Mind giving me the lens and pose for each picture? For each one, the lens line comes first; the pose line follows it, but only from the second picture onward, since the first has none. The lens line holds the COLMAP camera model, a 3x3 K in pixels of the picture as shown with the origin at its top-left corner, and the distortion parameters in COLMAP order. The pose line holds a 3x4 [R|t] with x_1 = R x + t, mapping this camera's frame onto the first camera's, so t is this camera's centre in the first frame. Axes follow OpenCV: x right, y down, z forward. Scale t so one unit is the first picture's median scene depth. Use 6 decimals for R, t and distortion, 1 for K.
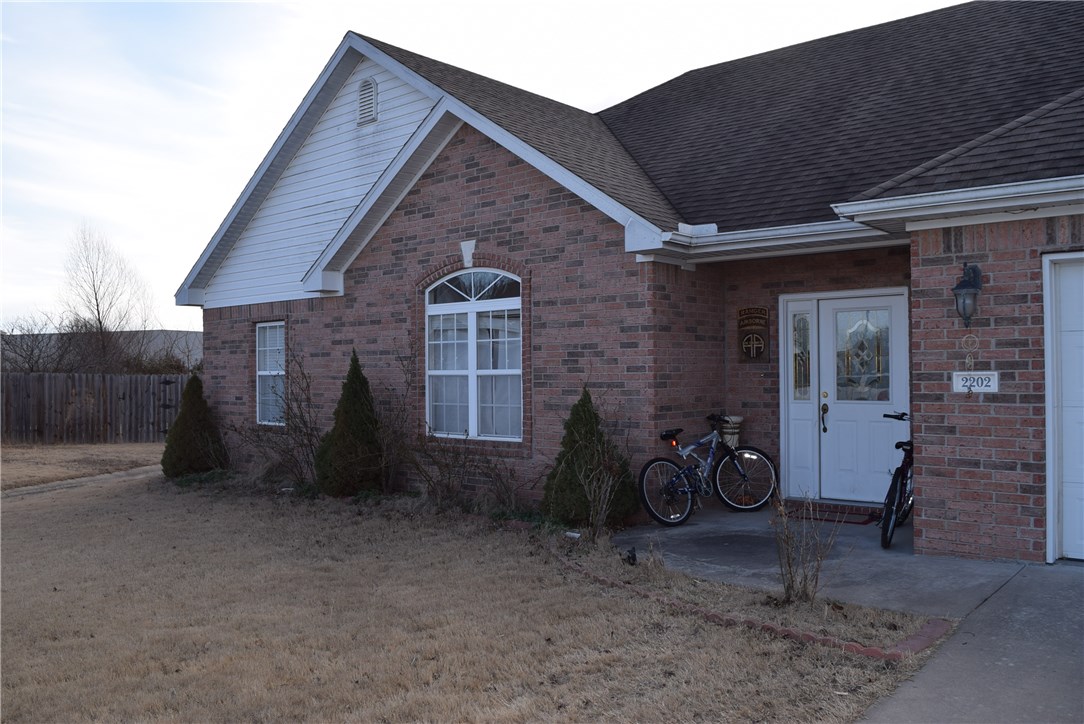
lens RADIAL K [[890.1, 0, 538.1], [0, 890.1, 359.0], [0, 0, 1]] dist [-0.086448, 0.008413]
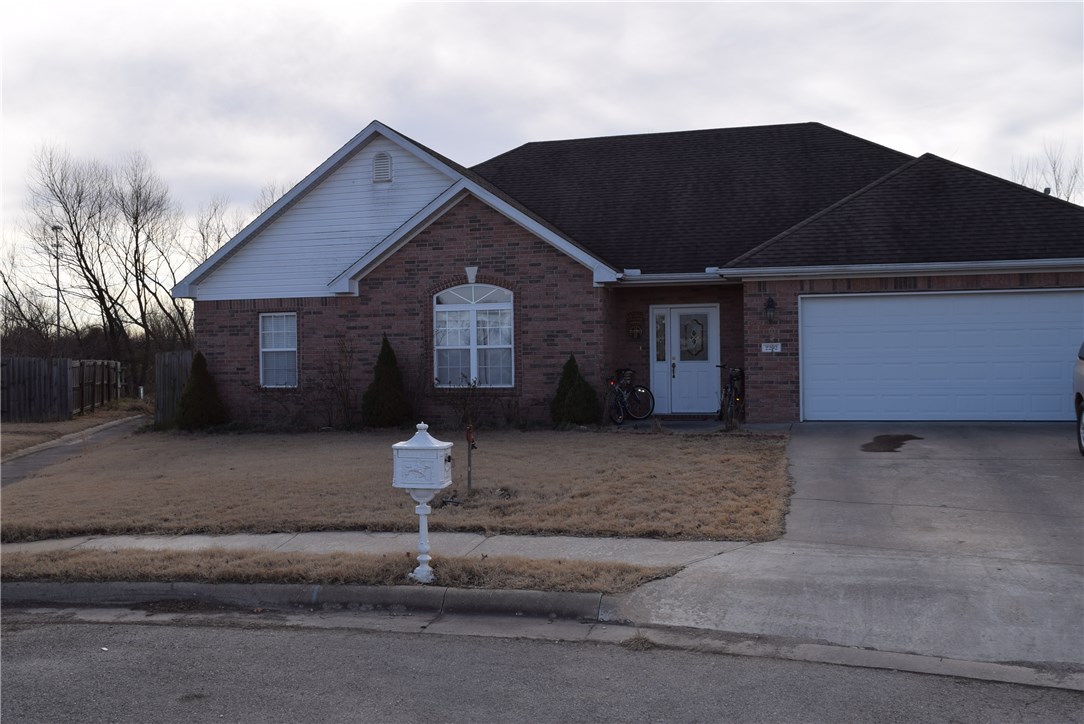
lens RADIAL K [[987.2, 0, 545.3], [0, 987.2, 359.6], [0, 0, 1]] dist [-0.074031, 0.000000]
pose [[0.903018, -0.002443, 0.429595, -0.806862], [-0.001038, 0.999968, 0.007870, 0.026041], [-0.429600, -0.007552, 0.902988, -0.770637]]
